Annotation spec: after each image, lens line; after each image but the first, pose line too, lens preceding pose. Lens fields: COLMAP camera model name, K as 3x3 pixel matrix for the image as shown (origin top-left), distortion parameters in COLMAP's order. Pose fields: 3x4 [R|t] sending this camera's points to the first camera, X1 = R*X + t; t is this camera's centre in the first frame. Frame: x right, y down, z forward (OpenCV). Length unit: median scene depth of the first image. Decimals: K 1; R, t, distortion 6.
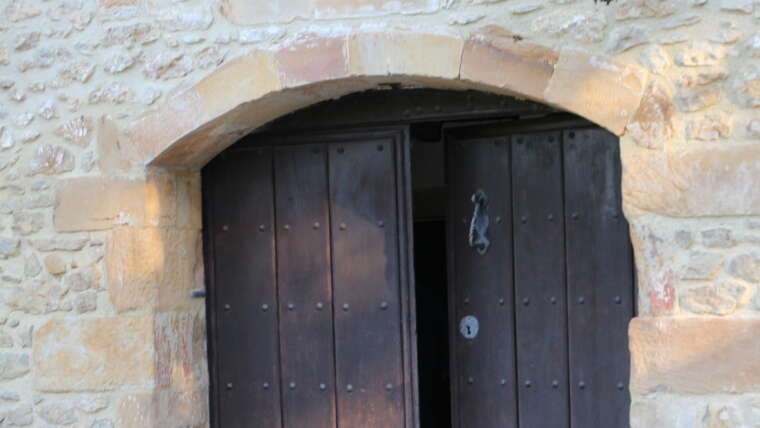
lens RADIAL K [[1372.7, 0, 379.7], [0, 1372.7, 214.9], [0, 0, 1]] dist [-0.203543, 0.000000]
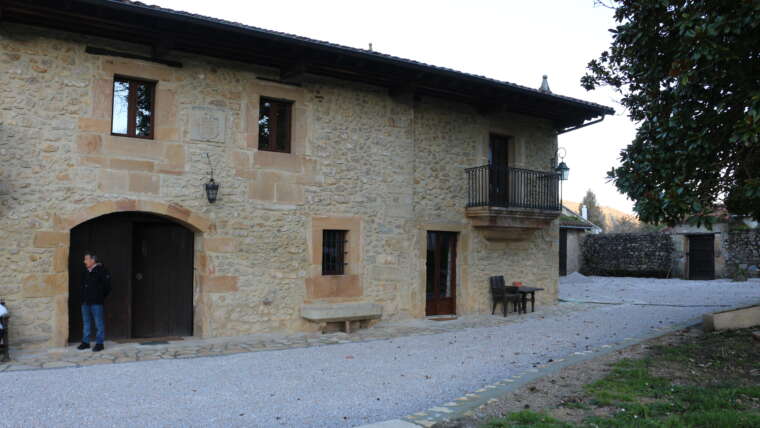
lens RADIAL K [[642.8, 0, 380.5], [0, 642.8, 217.3], [0, 0, 1]] dist [-0.141434, 0.056143]
pose [[0.542609, 0.066355, 0.837360, -1.031342], [-0.067501, 0.997096, -0.035272, -0.062214], [-0.837269, -0.037384, 0.545512, -0.473047]]
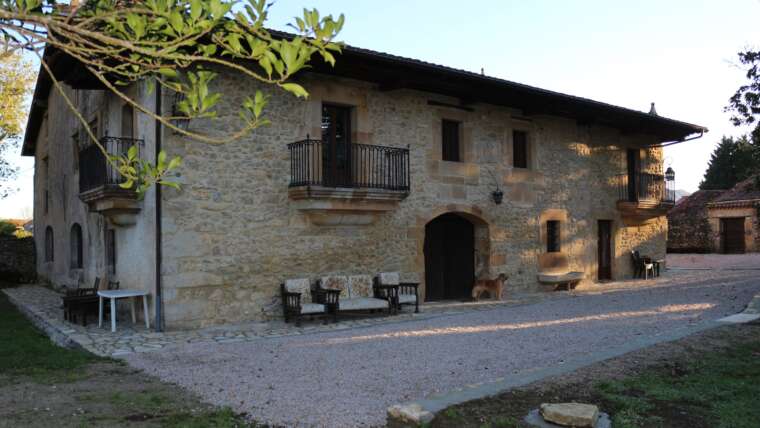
lens RADIAL K [[642.8, 0, 378.6], [0, 642.8, 211.1], [0, 0, 1]] dist [-0.141434, 0.056143]
pose [[0.498264, 0.049232, 0.865627, -2.254496], [-0.041885, 0.998588, -0.032684, -0.003461], [-0.866013, -0.019972, 0.499622, -0.021716]]
